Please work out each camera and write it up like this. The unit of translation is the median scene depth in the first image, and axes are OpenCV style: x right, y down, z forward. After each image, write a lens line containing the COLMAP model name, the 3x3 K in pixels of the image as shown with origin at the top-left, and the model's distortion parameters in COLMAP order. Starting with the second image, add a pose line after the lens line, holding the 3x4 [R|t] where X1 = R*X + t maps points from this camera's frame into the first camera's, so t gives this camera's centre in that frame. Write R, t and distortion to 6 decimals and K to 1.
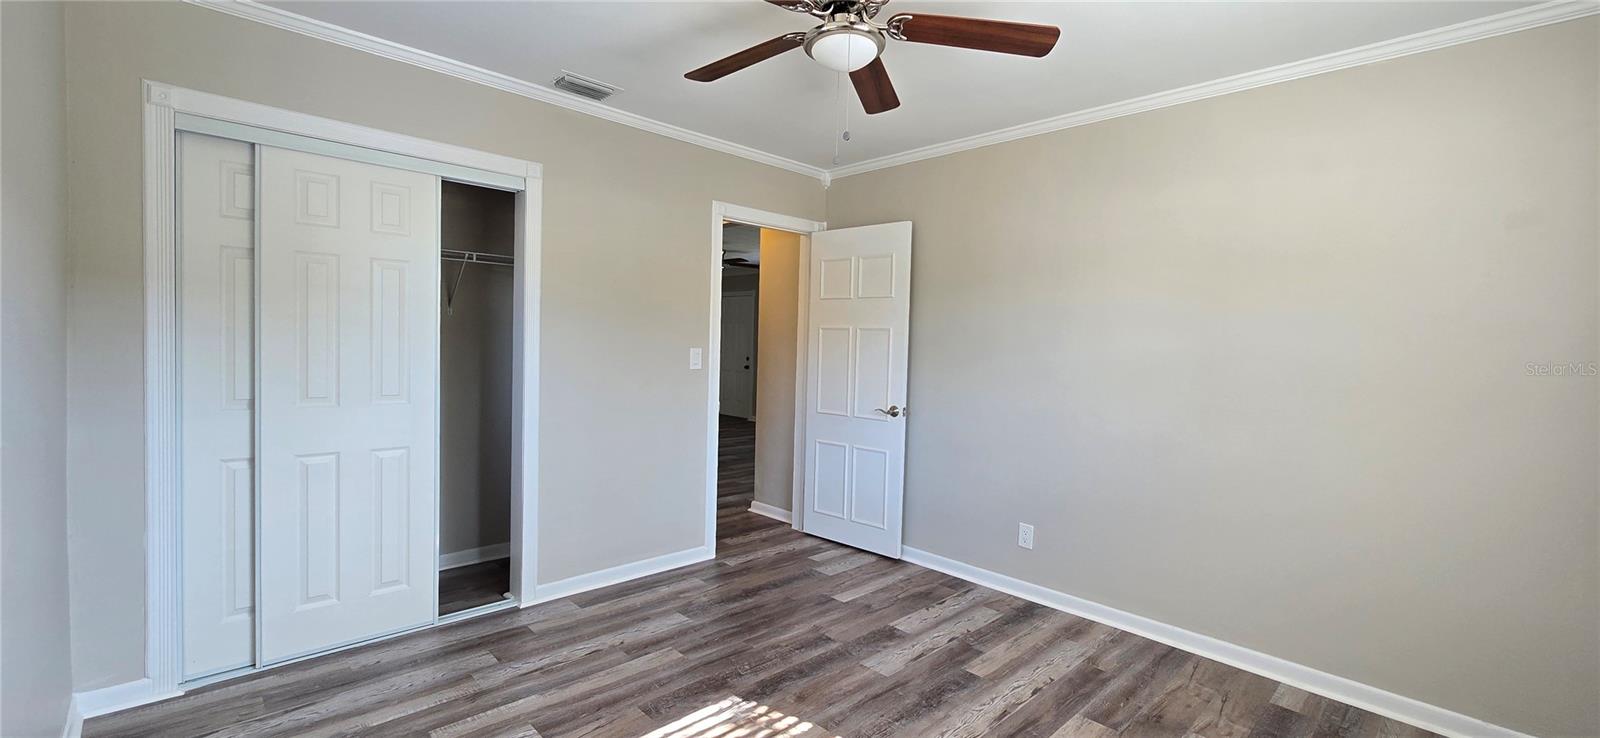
lens RADIAL K [[652.6, 0, 800.2], [0, 652.6, 369.4], [0, 0, 1]] dist [-0.002093, -0.000208]
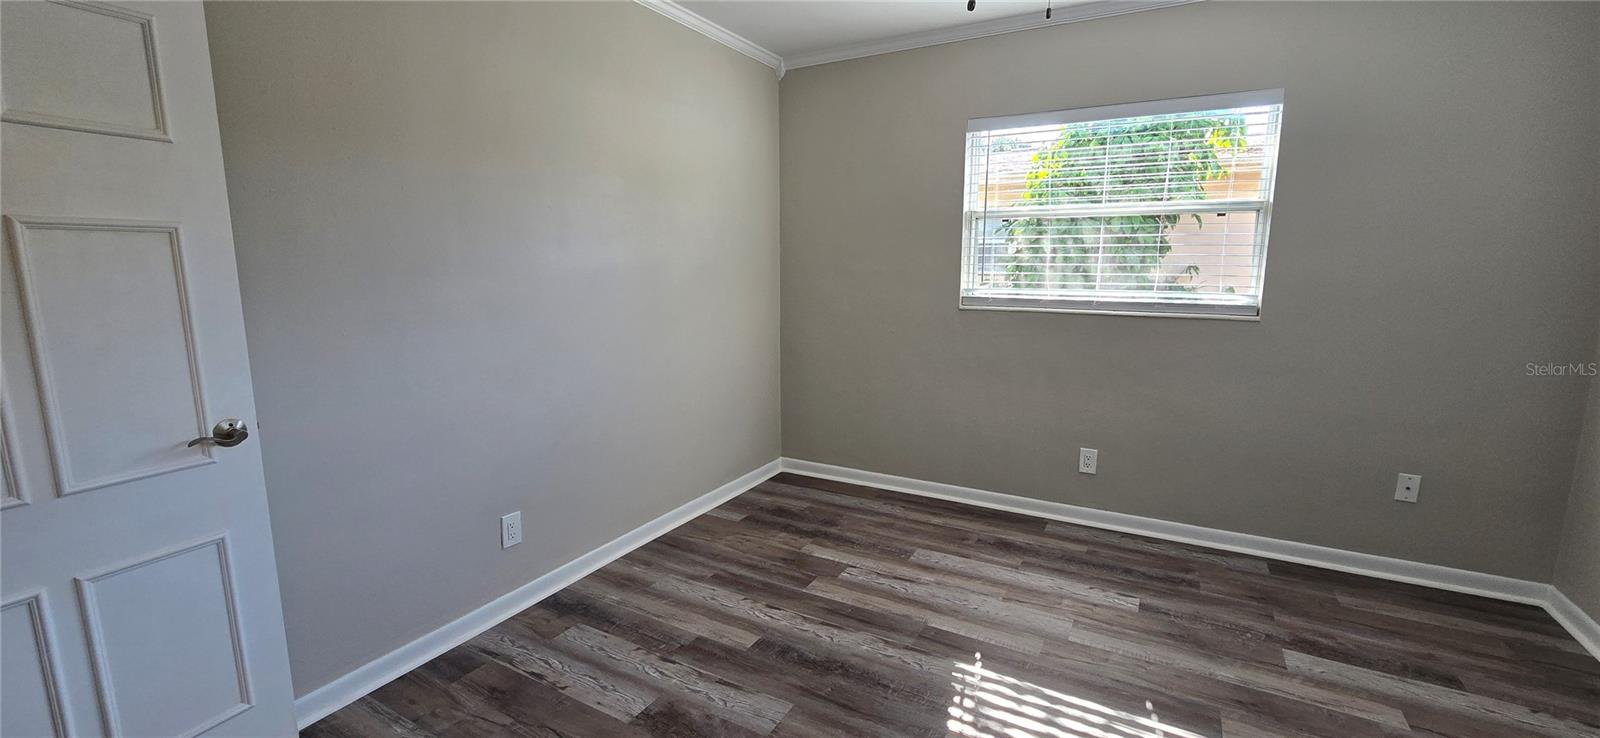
lens RADIAL K [[652.6, 0, 799.8], [0, 652.6, 366.4], [0, 0, 1]] dist [-0.002093, -0.000208]
pose [[-0.297985, -0.184255, 0.936619, -0.469854], [0.023960, 0.979441, 0.200302, -0.070270], [-0.954270, 0.082128, -0.287445, 1.067338]]
